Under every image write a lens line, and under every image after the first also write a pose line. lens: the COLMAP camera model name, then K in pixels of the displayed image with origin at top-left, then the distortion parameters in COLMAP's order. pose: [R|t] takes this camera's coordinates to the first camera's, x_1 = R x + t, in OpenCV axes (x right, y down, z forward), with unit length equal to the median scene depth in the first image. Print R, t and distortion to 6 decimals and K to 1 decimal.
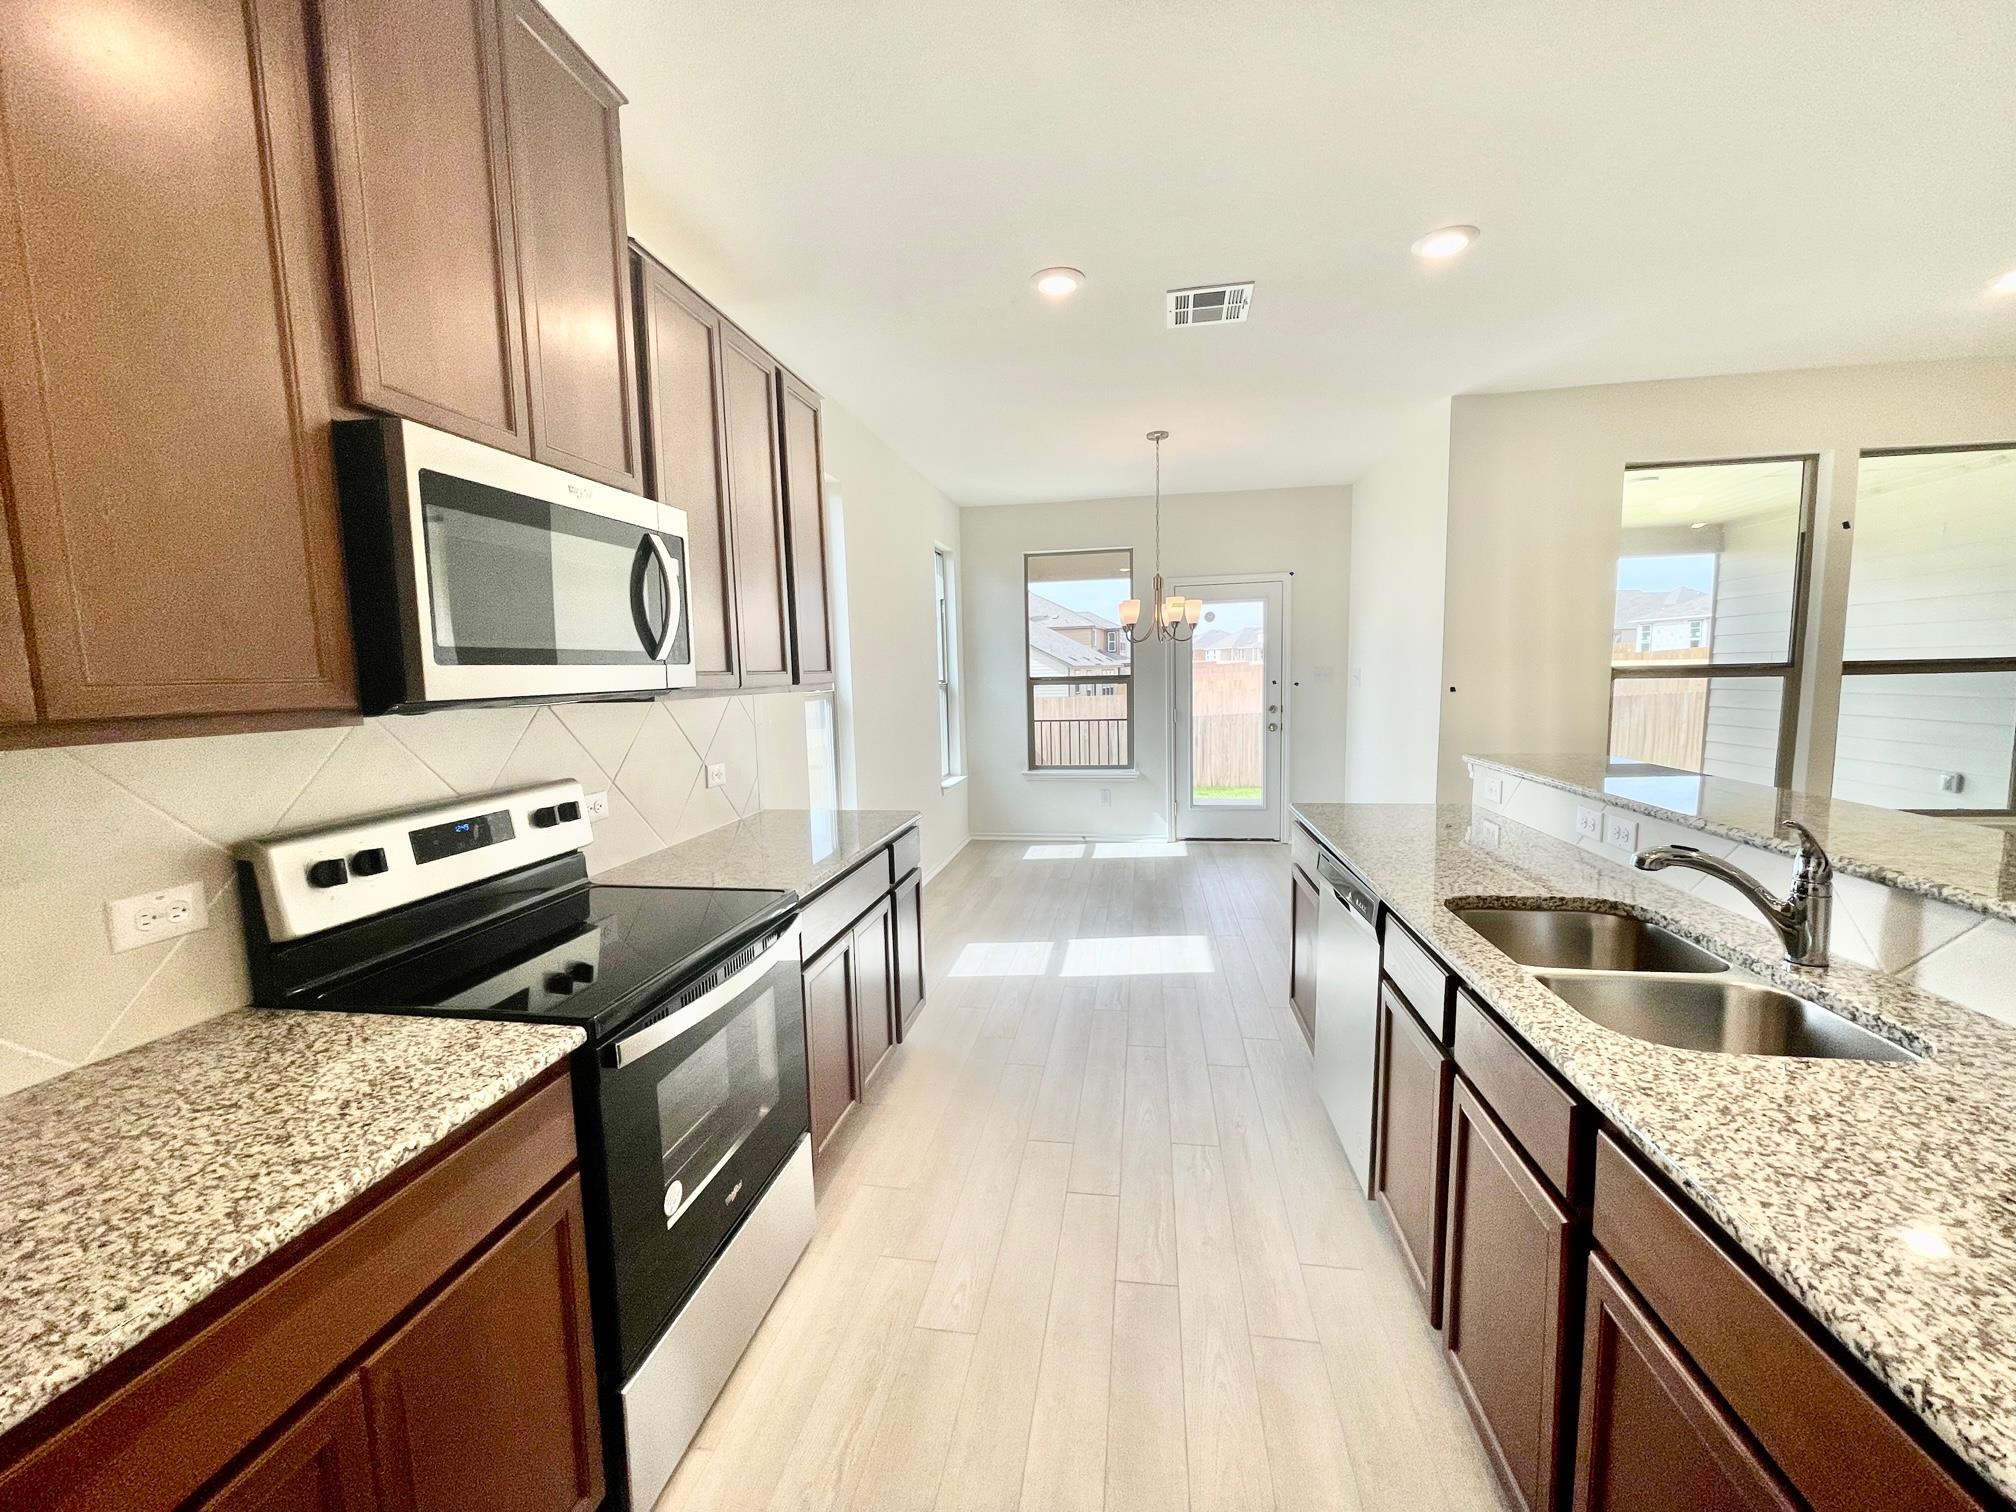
lens RADIAL K [[813.3, 0, 1002.5], [0, 813.3, 758.3], [0, 0, 1]] dist [-0.008278, 0.000569]
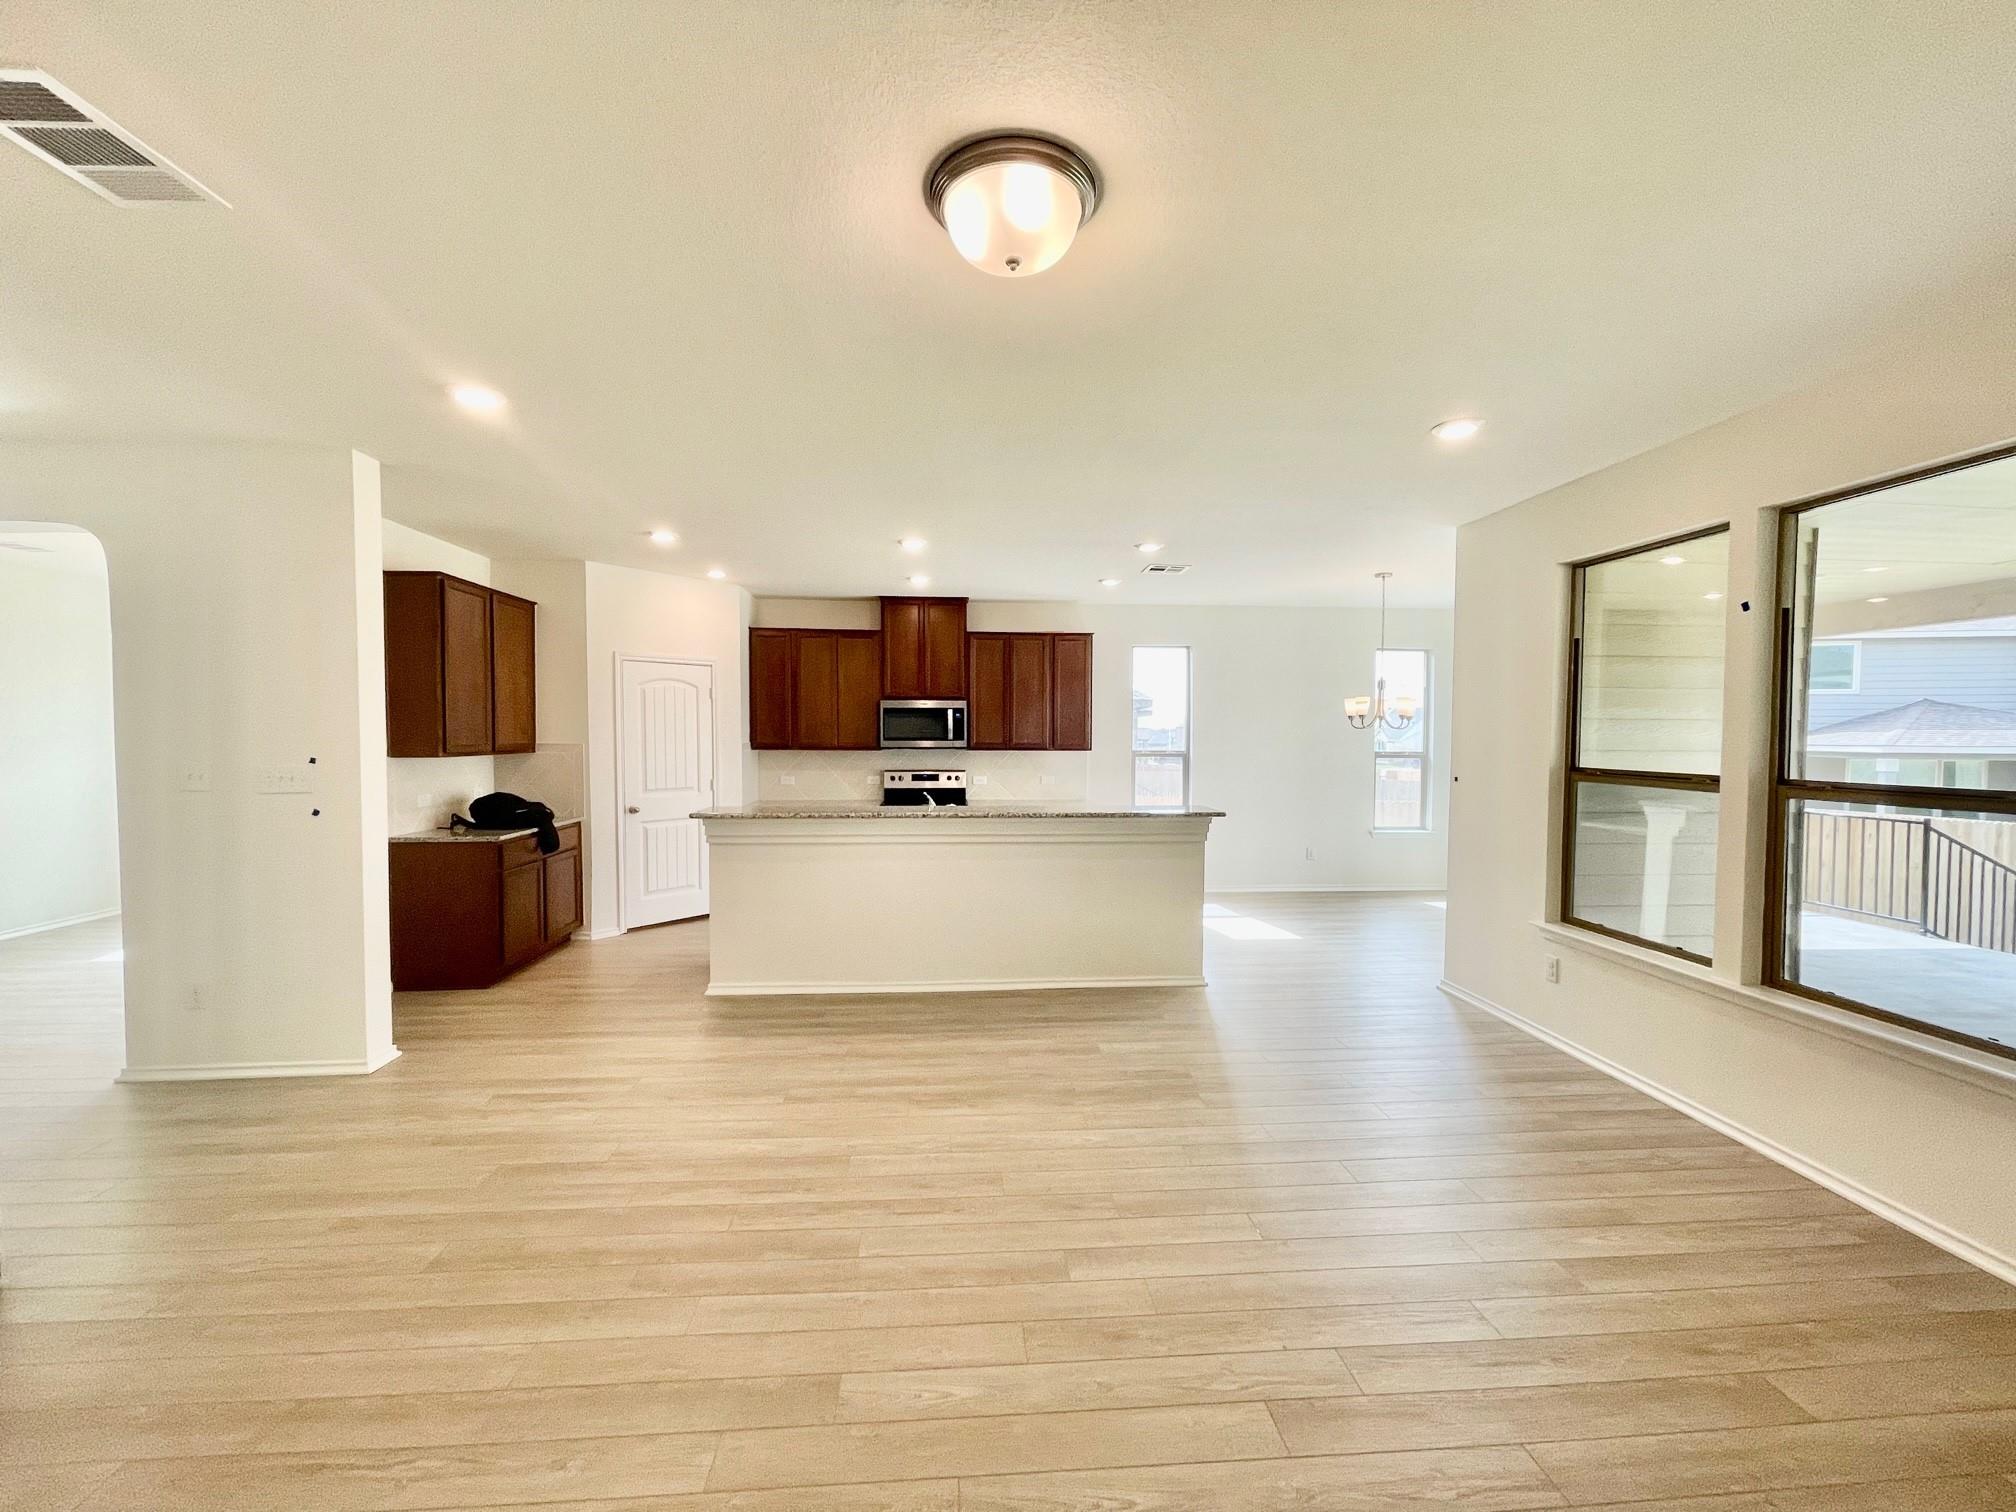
lens RADIAL K [[813.3, 0, 1003.2], [0, 813.3, 763.2], [0, 0, 1]] dist [-0.008278, 0.000569]
pose [[0.247616, 0.062212, -0.966859, 3.320773], [-0.114063, 0.992868, 0.034673, -0.166322], [0.962120, 0.101697, 0.252947, 0.242763]]
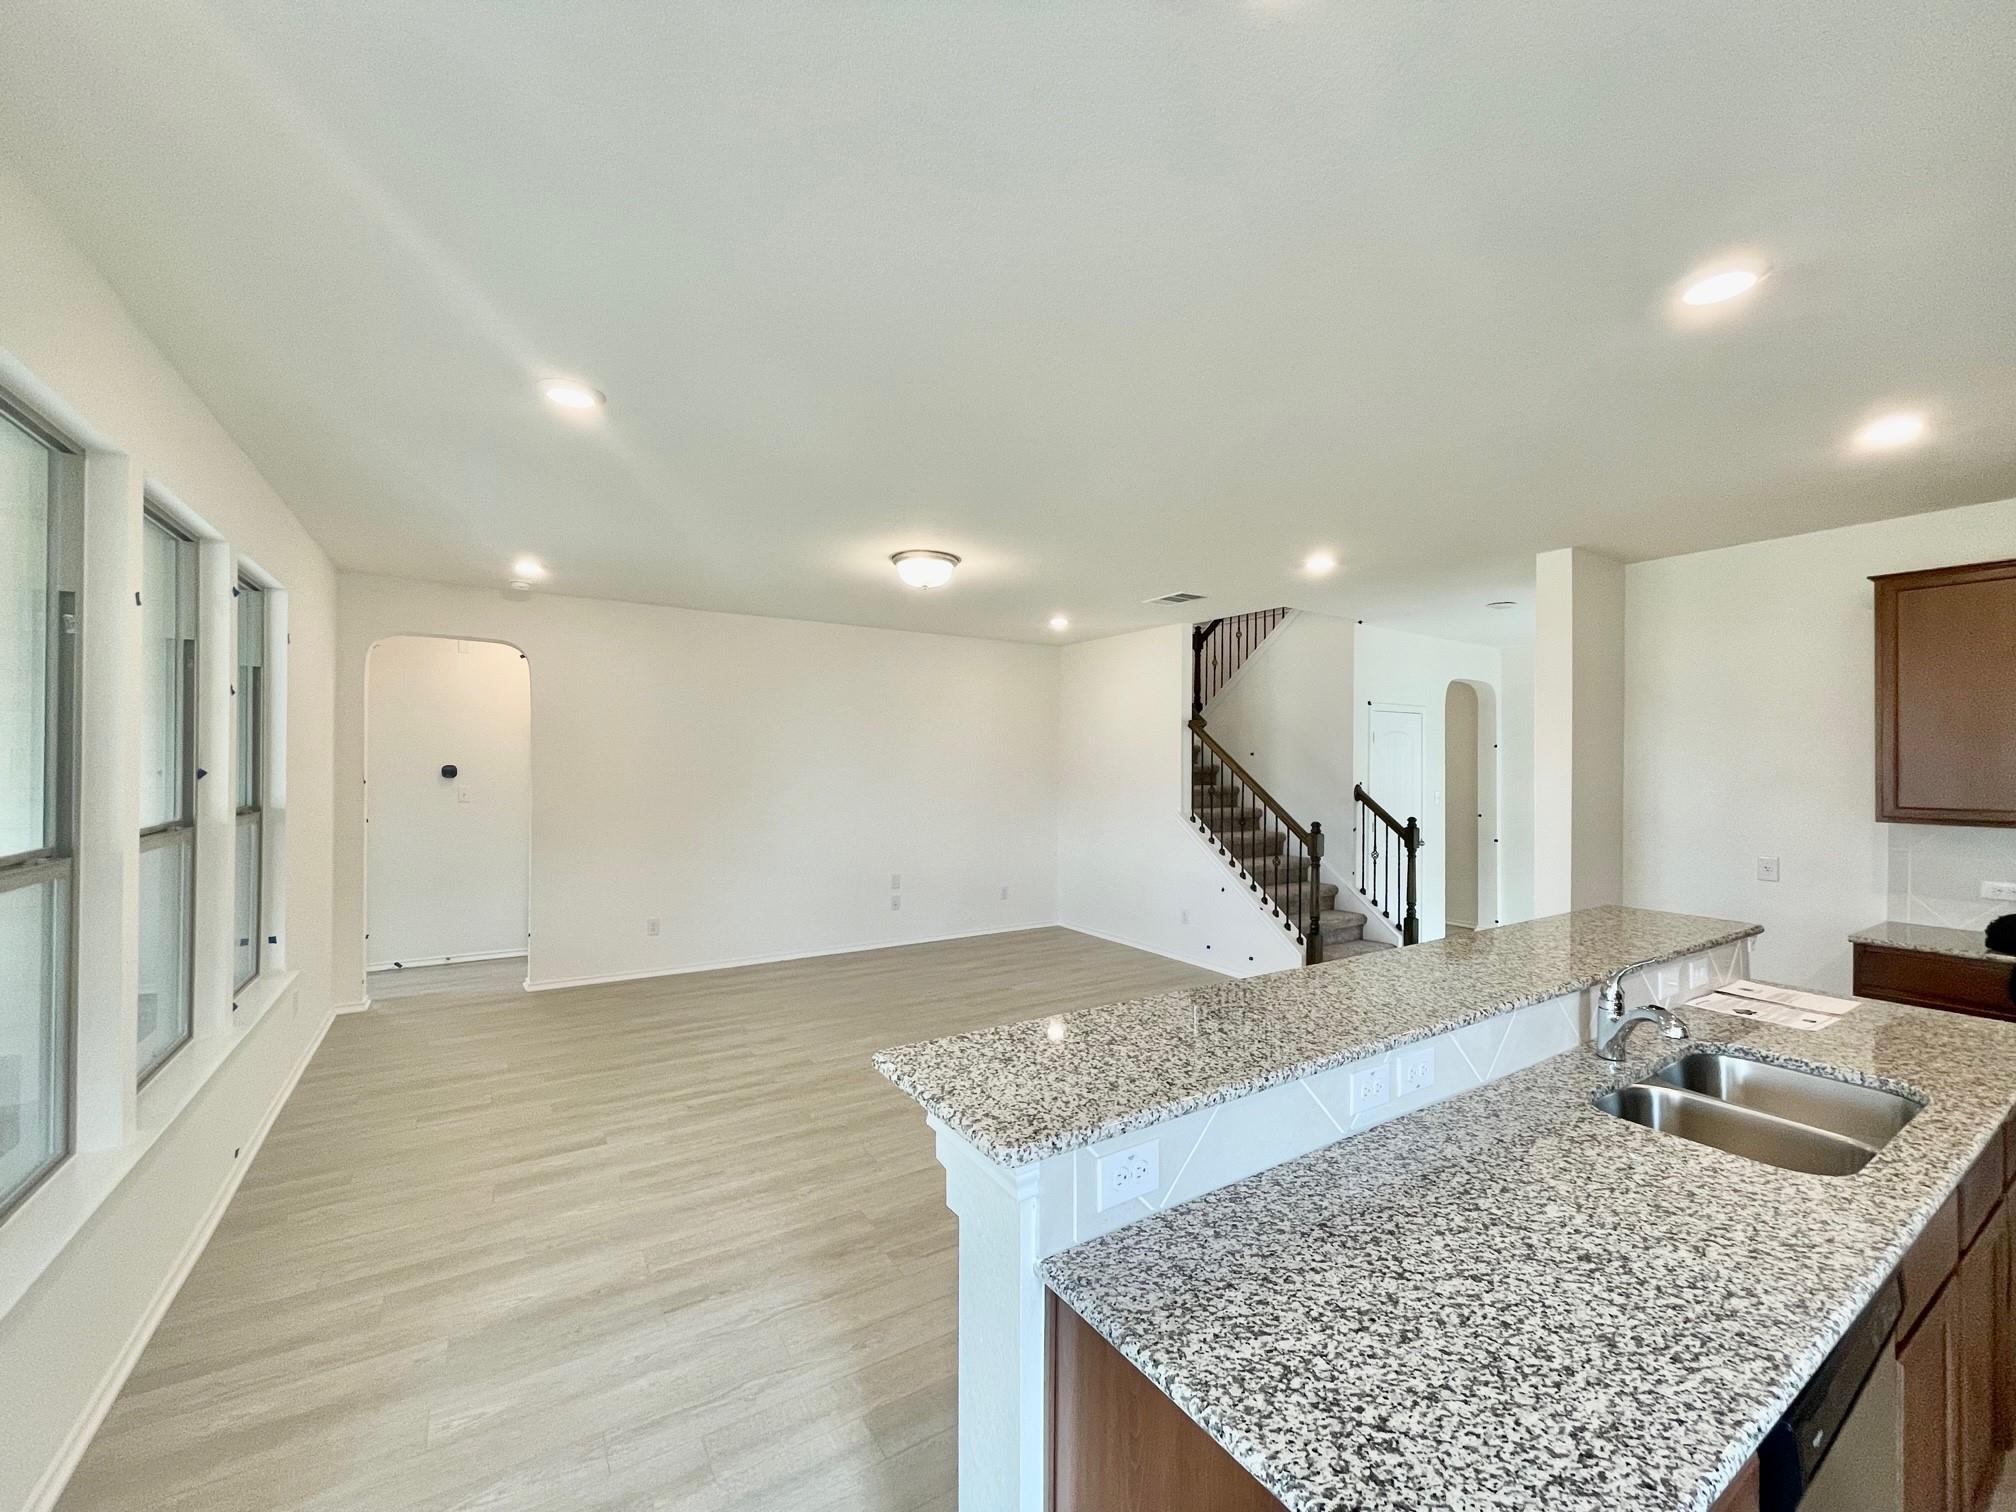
lens RADIAL K [[813.3, 0, 1007.3], [0, 813.3, 754.6], [0, 0, 1]] dist [-0.008278, 0.000569]
pose [[-0.681461, 0.024582, 0.731441, 0.475623], [0.084313, 0.995418, 0.045098, -0.310922], [-0.726981, 0.092403, -0.680411, 1.937658]]
